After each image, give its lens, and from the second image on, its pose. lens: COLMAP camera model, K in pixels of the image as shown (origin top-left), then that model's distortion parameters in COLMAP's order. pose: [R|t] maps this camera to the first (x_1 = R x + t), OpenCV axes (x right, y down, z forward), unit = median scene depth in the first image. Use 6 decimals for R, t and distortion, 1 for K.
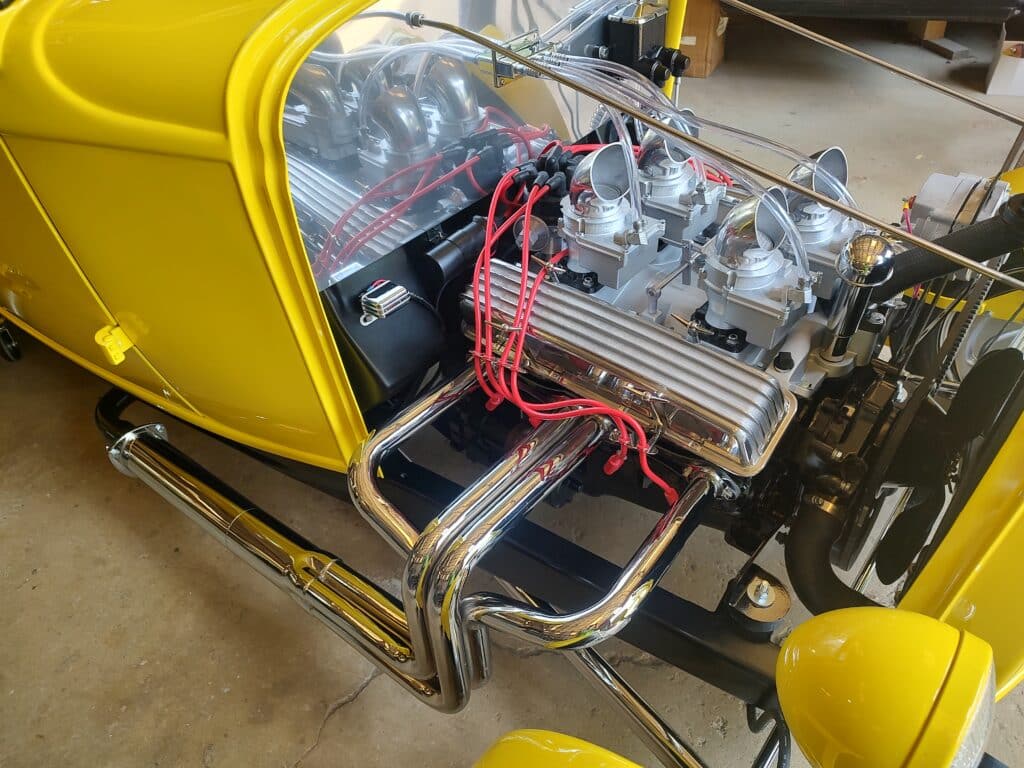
lens RADIAL K [[743.6, 0, 512.1], [0, 743.6, 381.5], [0, 0, 1]] dist [0.008993, -0.005641]
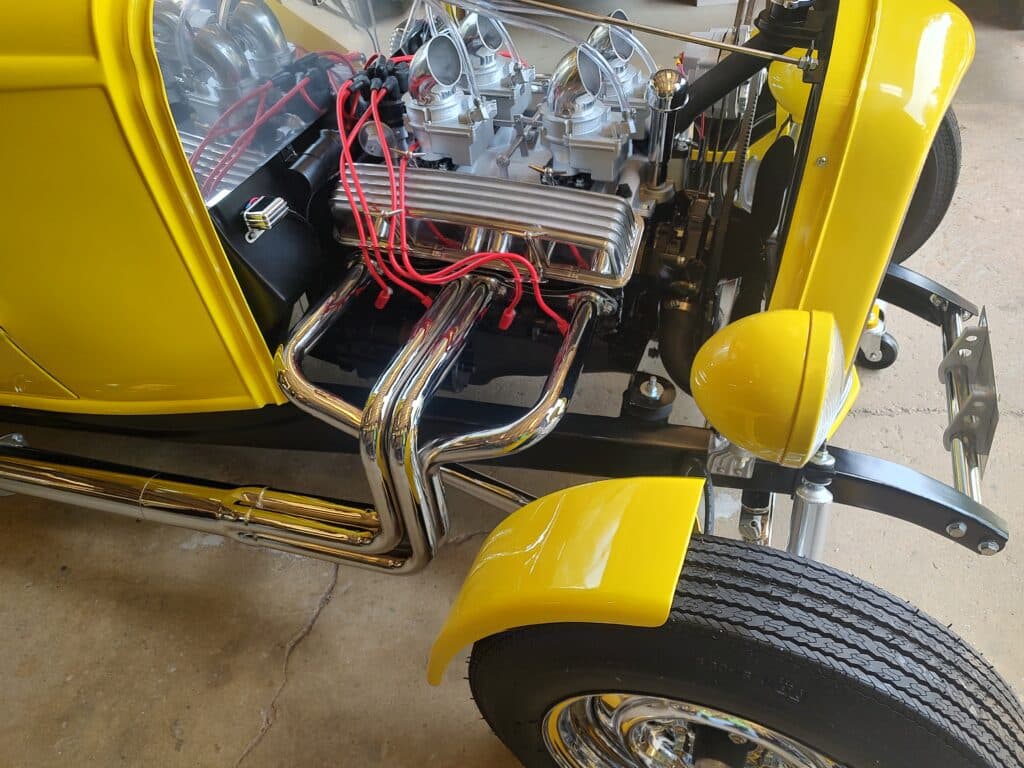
lens RADIAL K [[785.0, 0, 512.0], [0, 785.0, 384.0], [0, 0, 1]] dist [0.011181, 0.001910]
pose [[0.937827, -0.246082, 0.244795, -0.170006], [0.245509, 0.968820, 0.033351, 0.167772], [-0.245369, 0.028822, 0.969001, -0.153836]]
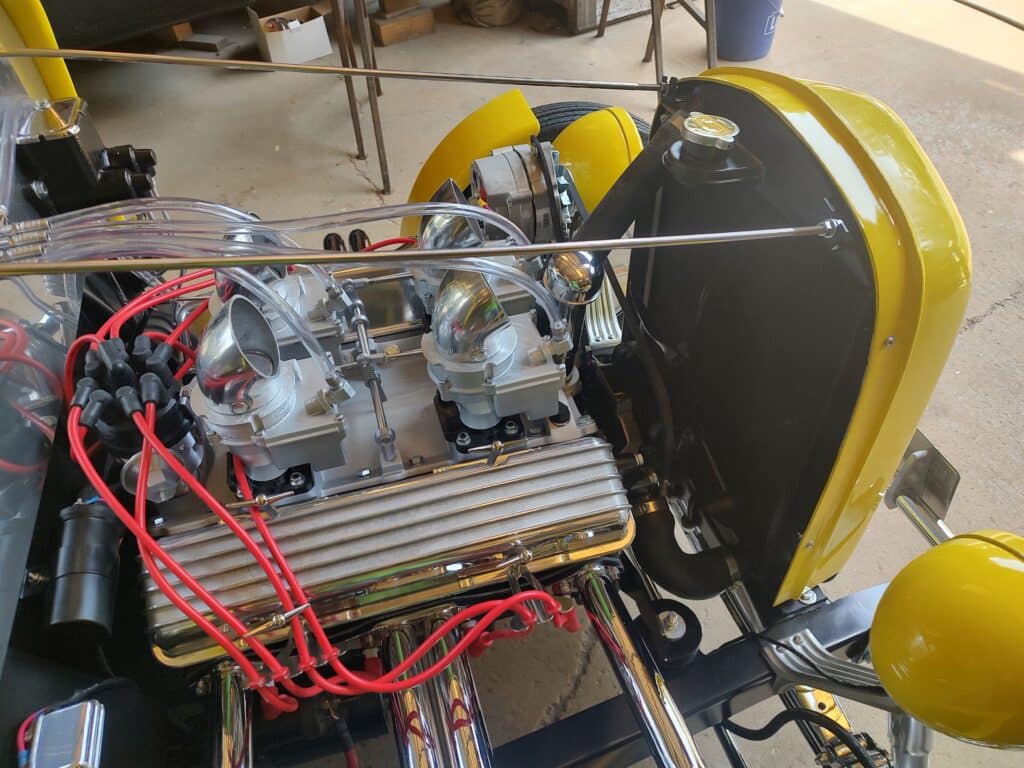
lens RADIAL K [[748.7, 0, 511.9], [0, 748.7, 386.3], [0, 0, 1]] dist [0.005209, -0.007032]
pose [[0.572744, -0.557731, 0.600750, -0.159138], [0.558264, 0.802026, 0.212355, -0.245101], [-0.600255, 0.213752, 0.770717, 0.318155]]
